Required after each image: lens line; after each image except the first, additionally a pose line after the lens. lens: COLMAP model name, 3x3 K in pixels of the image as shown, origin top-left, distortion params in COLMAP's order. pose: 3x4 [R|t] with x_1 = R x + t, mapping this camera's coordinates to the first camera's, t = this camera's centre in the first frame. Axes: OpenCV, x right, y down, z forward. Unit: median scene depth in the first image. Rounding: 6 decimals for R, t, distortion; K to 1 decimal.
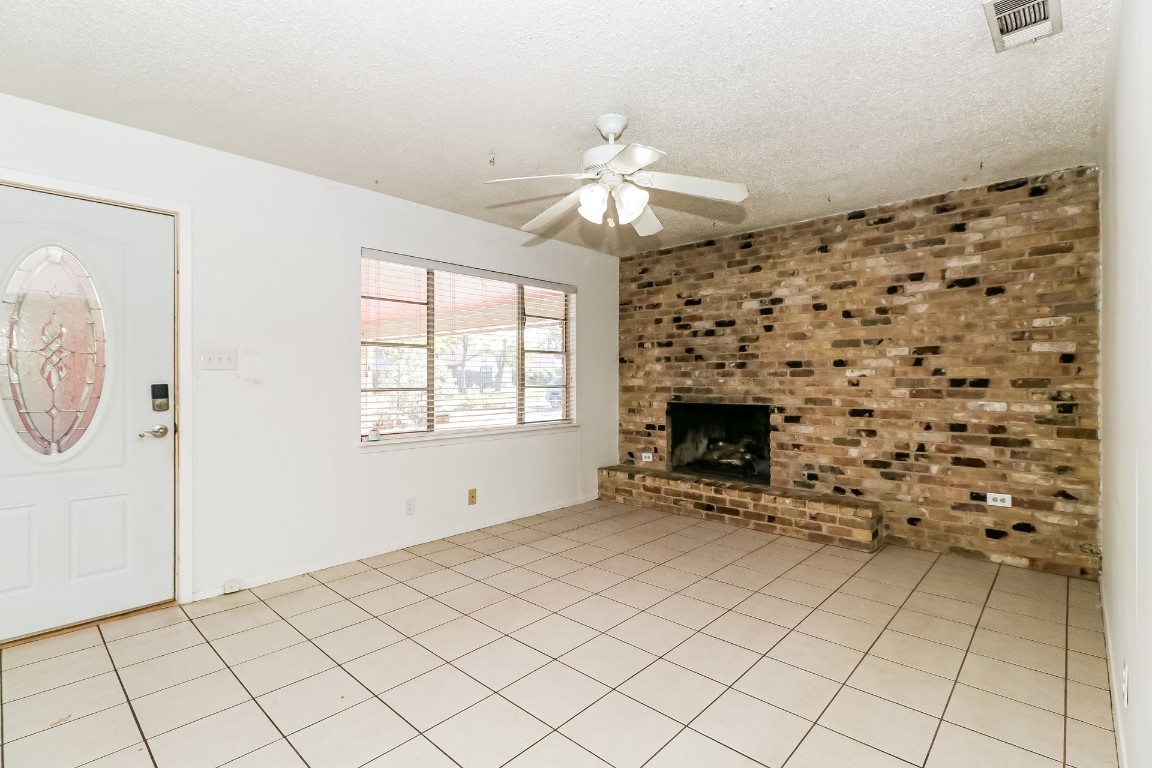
lens RADIAL K [[534.5, 0, 573.6], [0, 534.5, 381.4], [0, 0, 1]] dist [-0.000103, -0.000225]
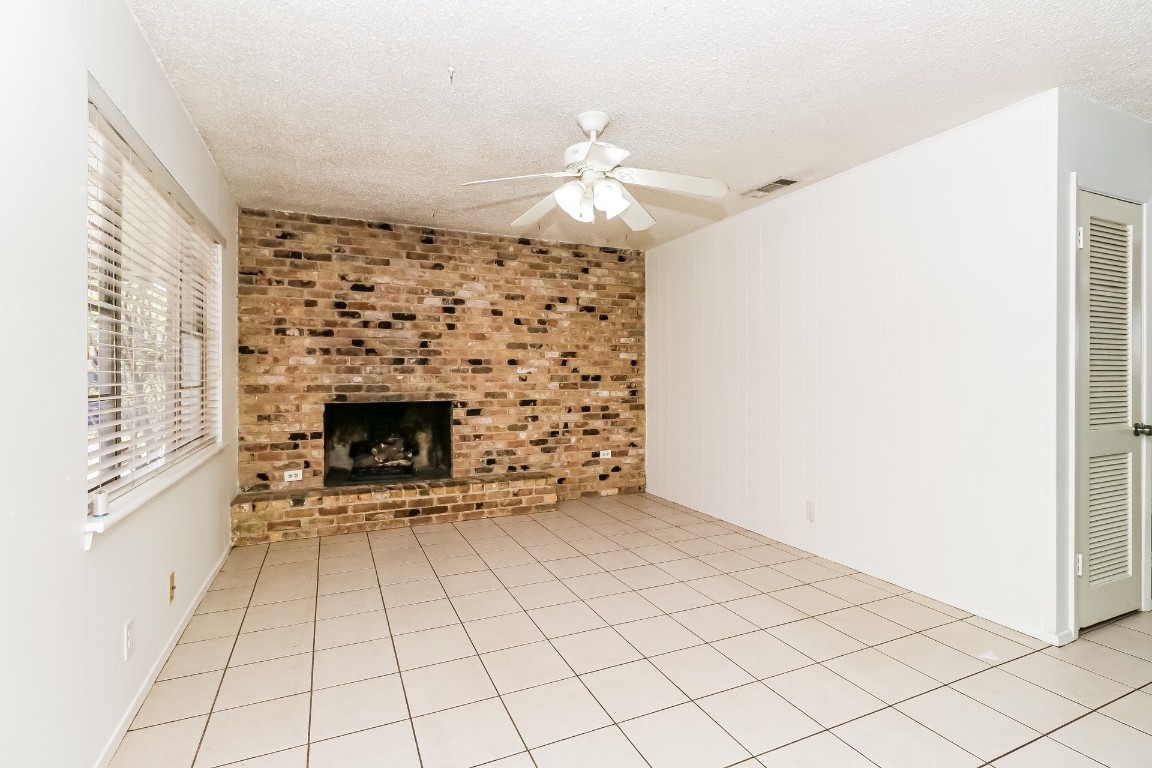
lens RADIAL K [[534.5, 0, 578.3], [0, 534.5, 380.8], [0, 0, 1]] dist [-0.000103, -0.000225]
pose [[0.386489, -0.007988, 0.922260, -0.534054], [0.005652, 0.999964, 0.006293, 0.000962], [-0.922277, 0.002781, 0.386520, 0.397272]]
